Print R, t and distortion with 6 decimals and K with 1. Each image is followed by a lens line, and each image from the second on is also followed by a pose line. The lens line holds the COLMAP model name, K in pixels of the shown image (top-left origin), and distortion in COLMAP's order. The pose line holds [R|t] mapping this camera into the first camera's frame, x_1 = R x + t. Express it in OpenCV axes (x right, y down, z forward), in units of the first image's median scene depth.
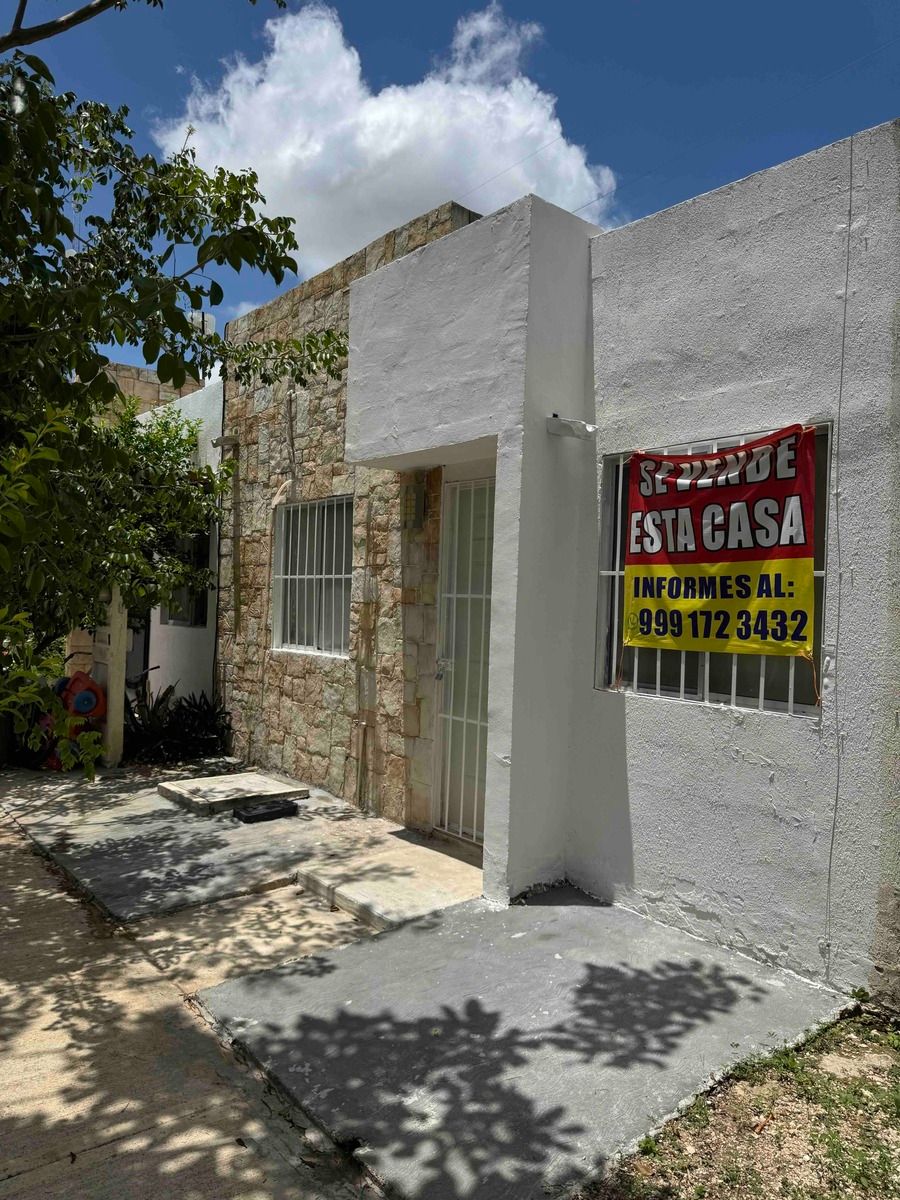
lens RADIAL K [[848.7, 0, 456.6], [0, 848.7, 618.2], [0, 0, 1]] dist [0.131953, -0.231889]
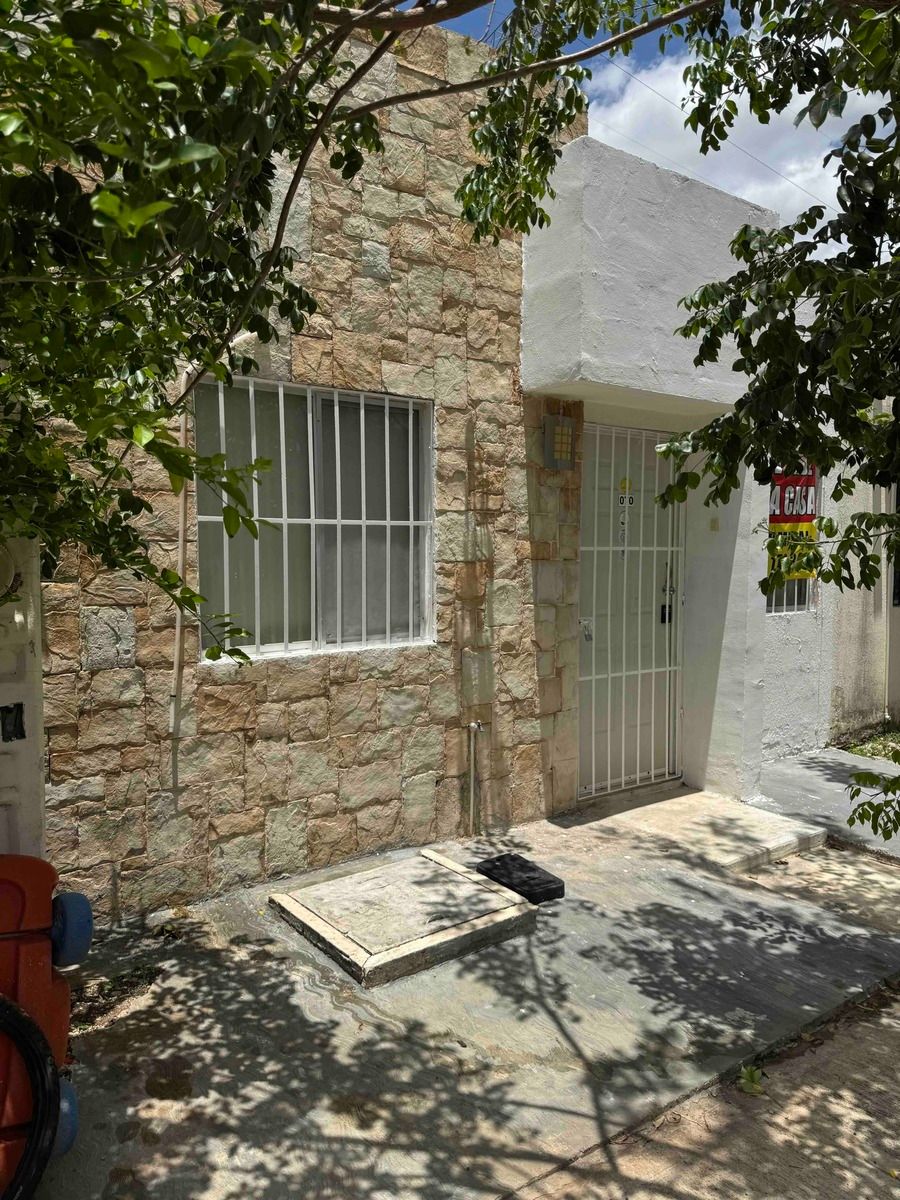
lens RADIAL K [[848.7, 0, 456.6], [0, 848.7, 618.2], [0, 0, 1]] dist [0.131953, -0.231889]
pose [[0.037860, -0.118092, 0.992281, -0.858961], [0.015465, 0.992943, 0.117580, -0.057105], [-0.999163, 0.010894, 0.039419, 1.011829]]
